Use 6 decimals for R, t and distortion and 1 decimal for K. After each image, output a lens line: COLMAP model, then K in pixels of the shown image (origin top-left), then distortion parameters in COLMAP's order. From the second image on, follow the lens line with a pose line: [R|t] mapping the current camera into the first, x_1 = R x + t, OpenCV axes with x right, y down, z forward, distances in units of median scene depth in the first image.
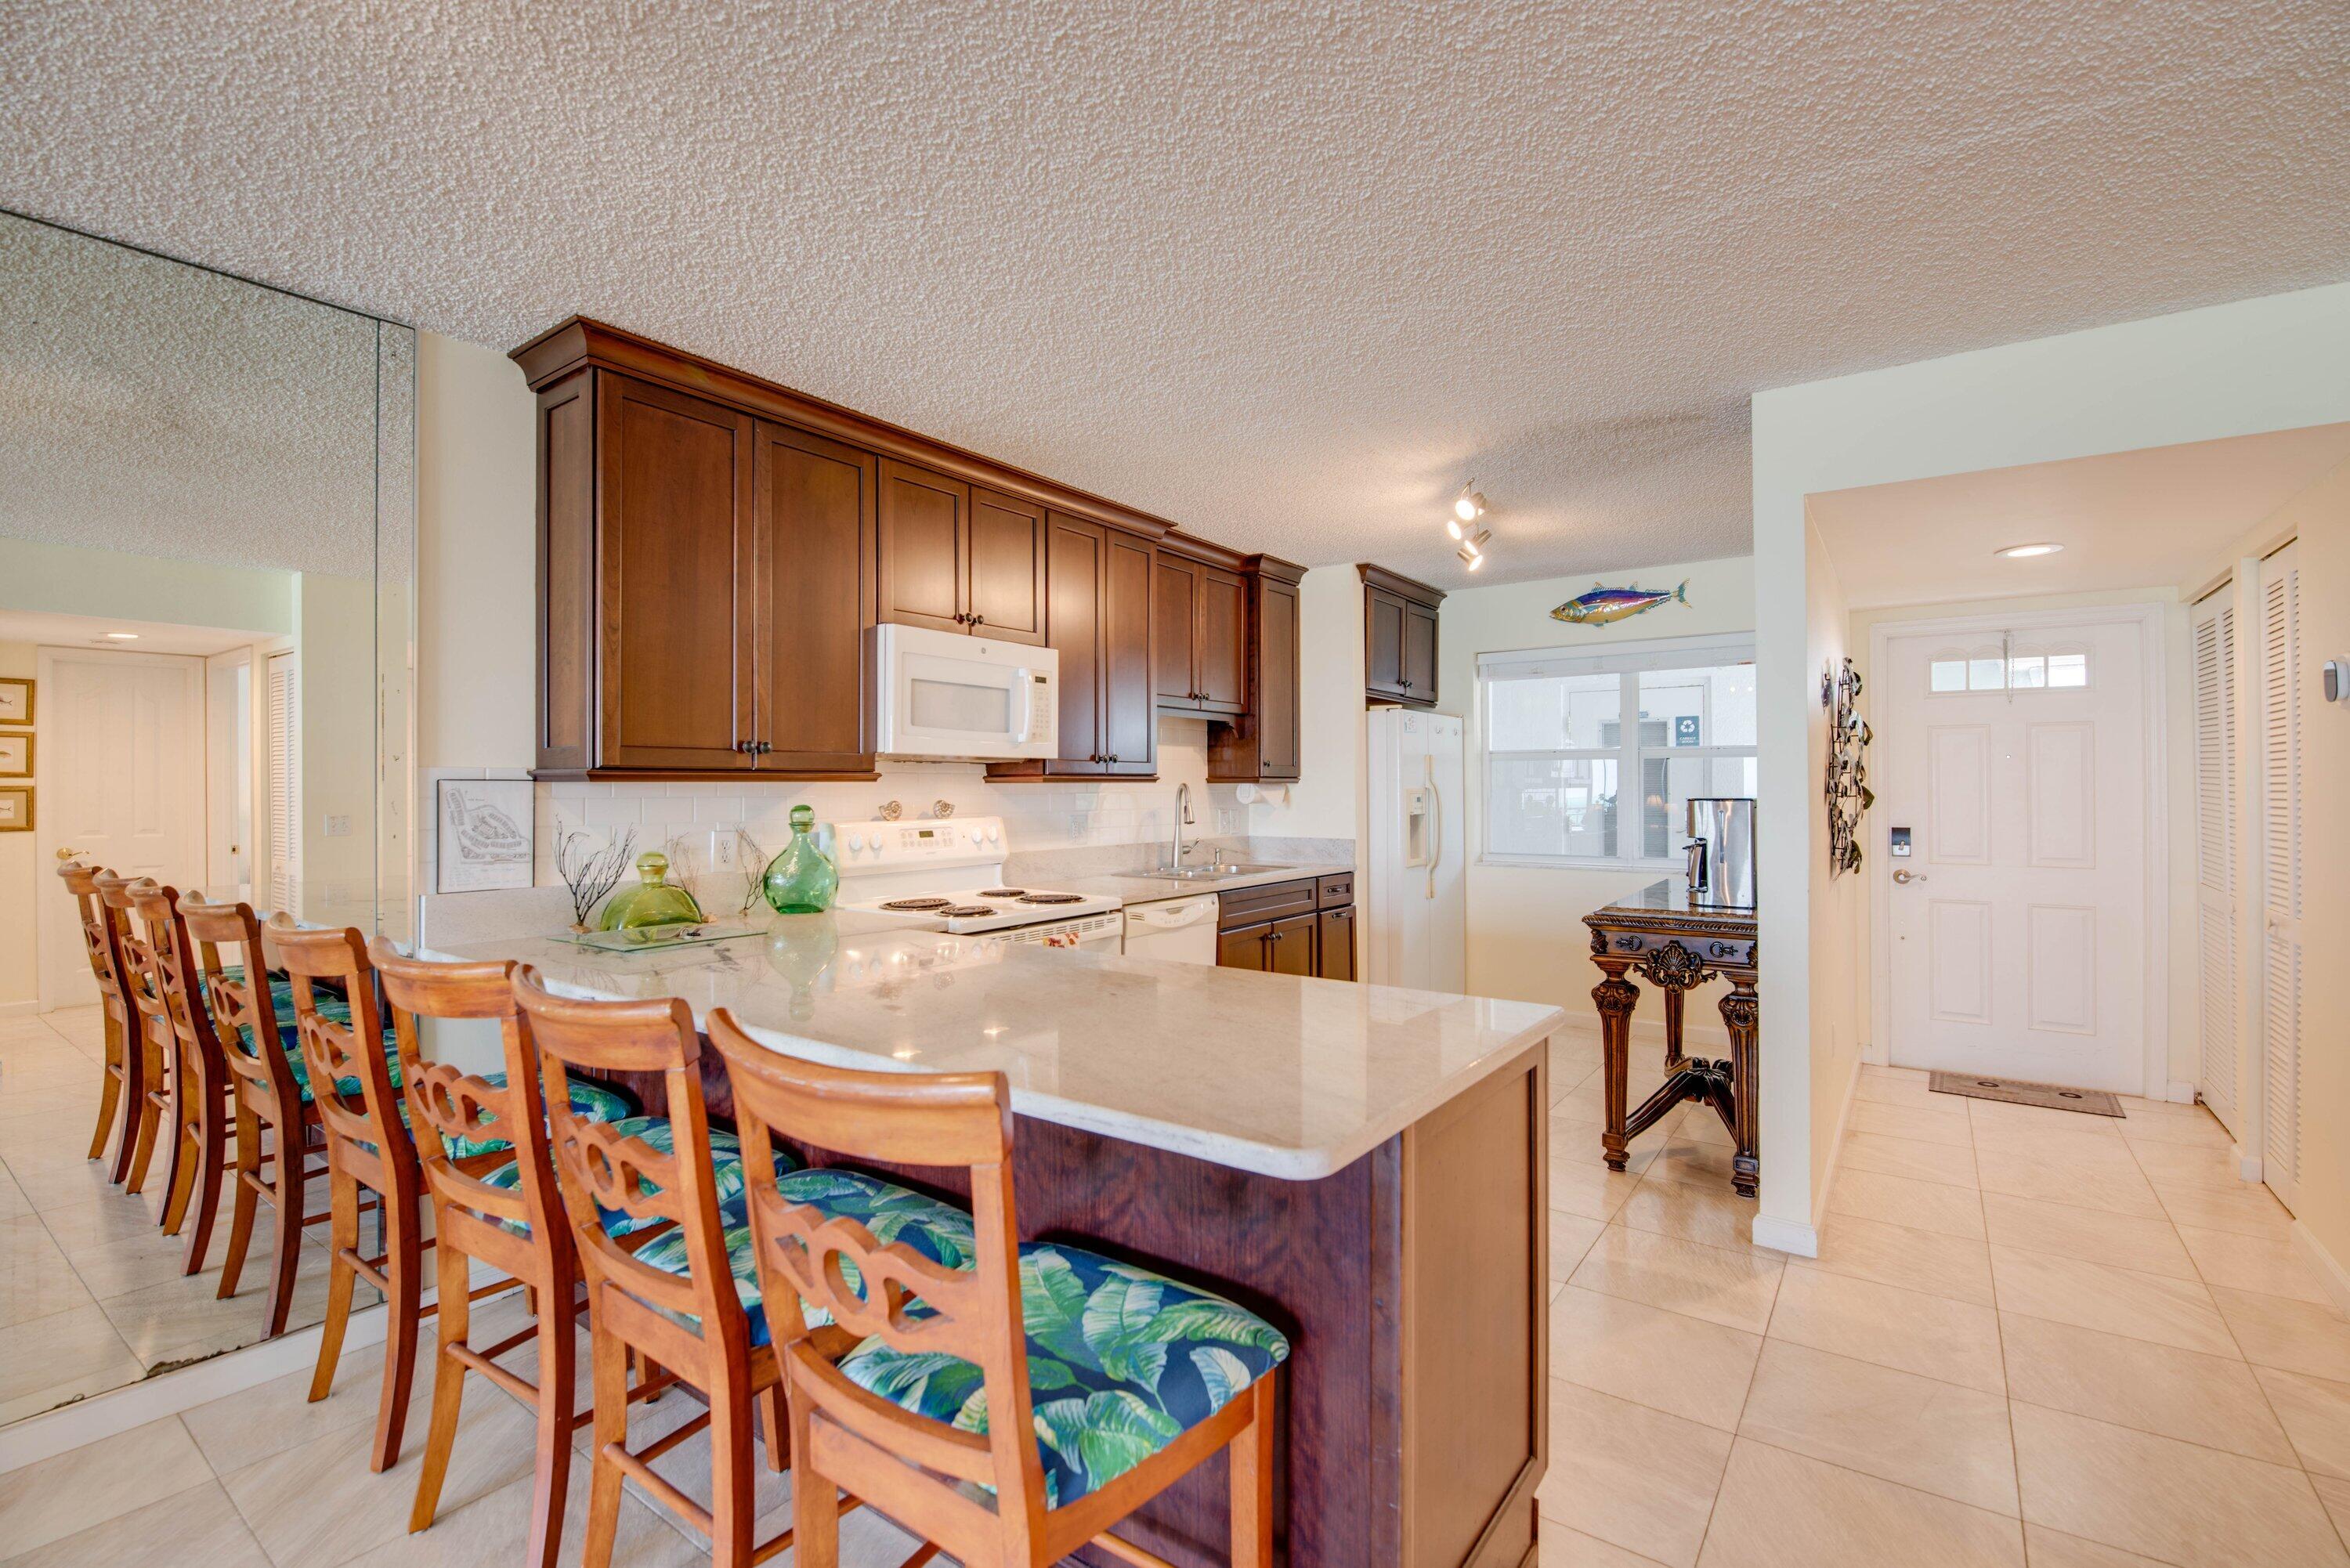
lens RADIAL K [[1057.2, 0, 1192.4], [0, 1057.2, 787.1], [0, 0, 1]] dist [0.001002, -0.008413]
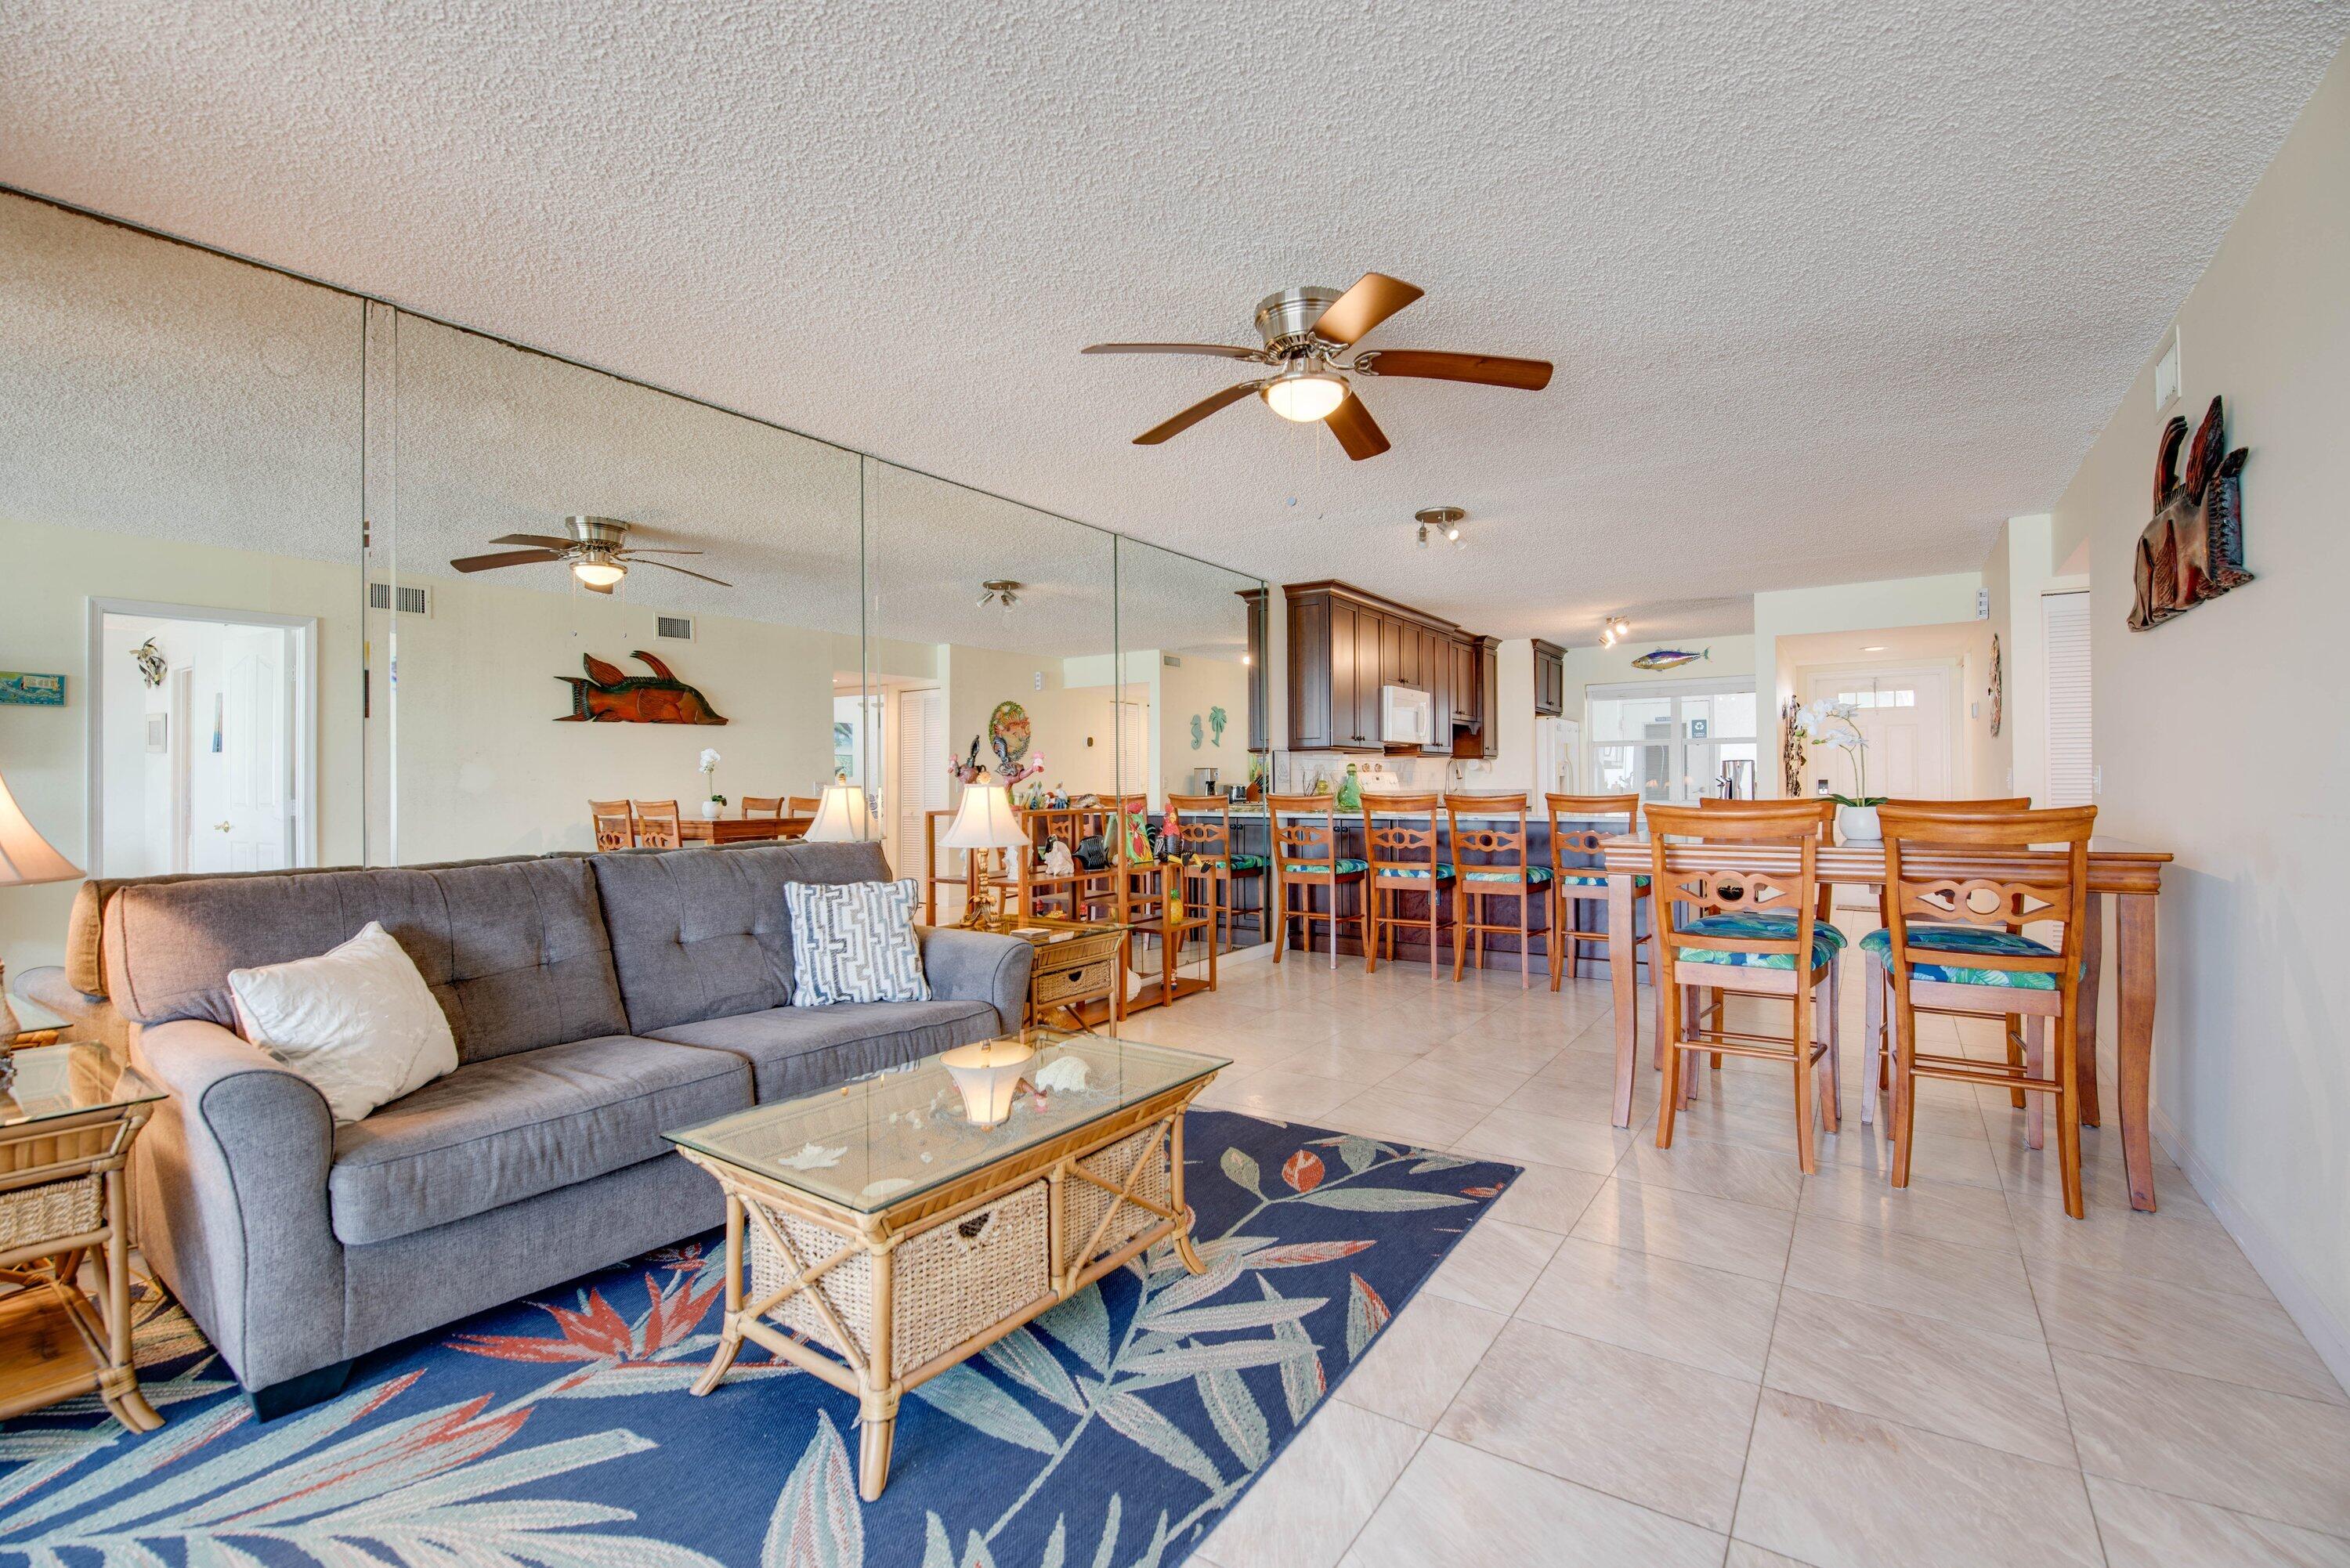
lens RADIAL K [[1016.7, 0, 1205.3], [0, 1016.7, 775.1], [0, 0, 1]] dist [-0.022965, -0.000256]
pose [[0.999849, -0.005270, 0.016547, -0.480059], [0.005385, 0.999962, -0.006863, 0.036264], [-0.016510, 0.006951, 0.999840, -0.809351]]
